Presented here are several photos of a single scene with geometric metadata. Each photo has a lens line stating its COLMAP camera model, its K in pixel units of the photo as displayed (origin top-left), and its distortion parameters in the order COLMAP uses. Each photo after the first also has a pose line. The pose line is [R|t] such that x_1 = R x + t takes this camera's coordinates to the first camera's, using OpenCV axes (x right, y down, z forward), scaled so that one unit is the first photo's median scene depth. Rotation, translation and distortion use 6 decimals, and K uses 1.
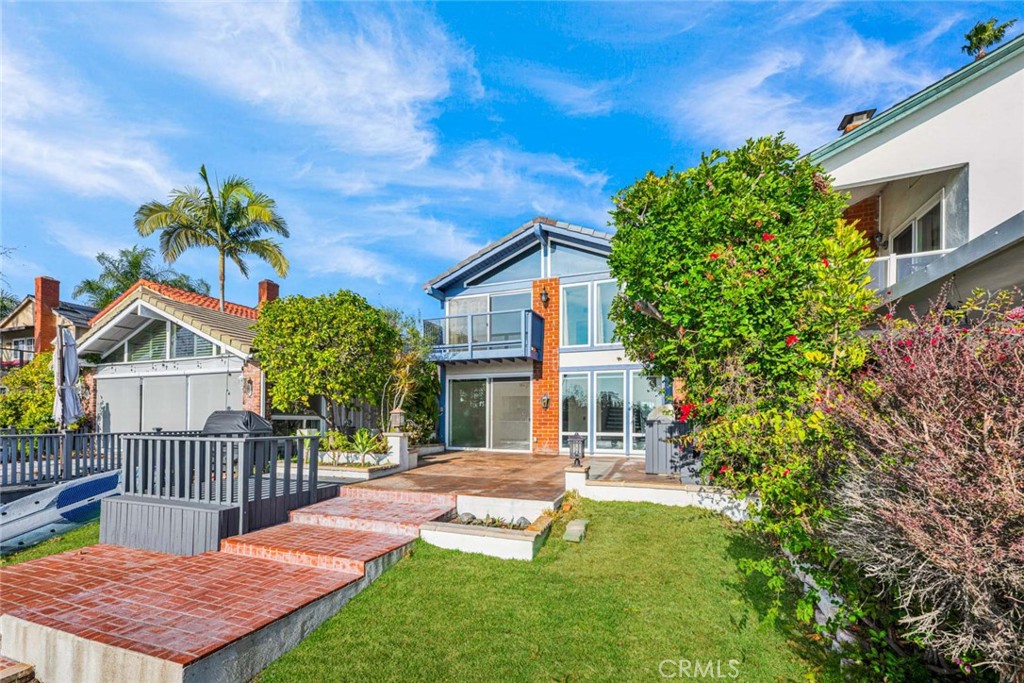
lens RADIAL K [[423.9, 0, 496.2], [0, 423.9, 411.0], [0, 0, 1]] dist [0.002912, 0.000312]
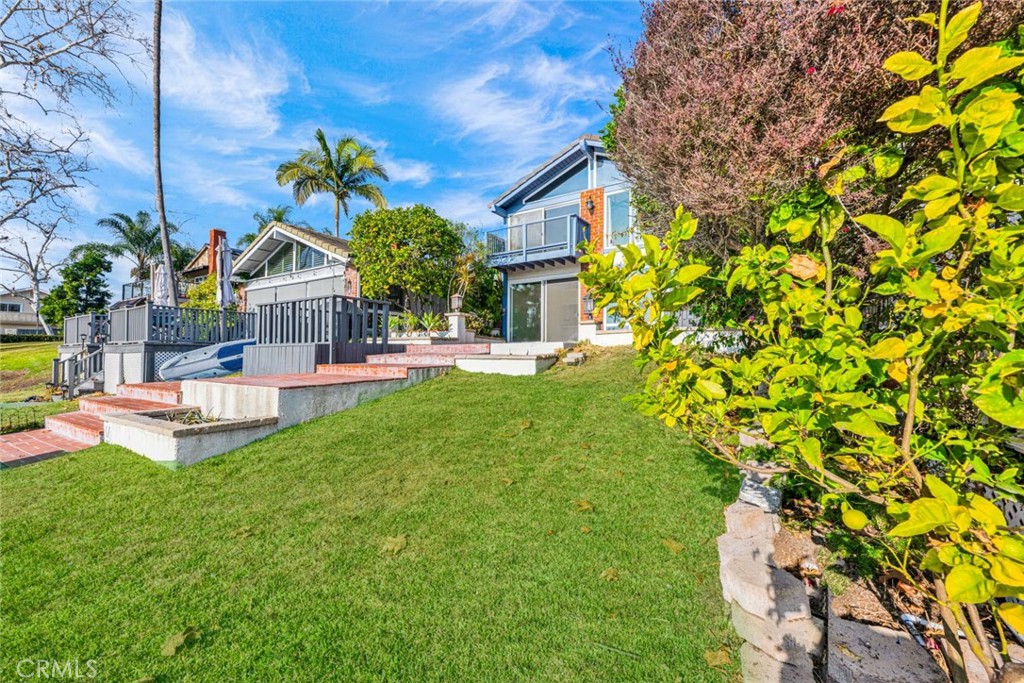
lens RADIAL K [[395.9, 0, 512.0], [0, 395.9, 341.5], [0, 0, 1]] dist [0.001356, 0.000076]
pose [[0.984793, -0.006162, -0.173622, 0.090110], [0.004093, 0.999916, -0.012272, 0.107857], [0.173683, 0.011375, 0.984736, -0.072012]]
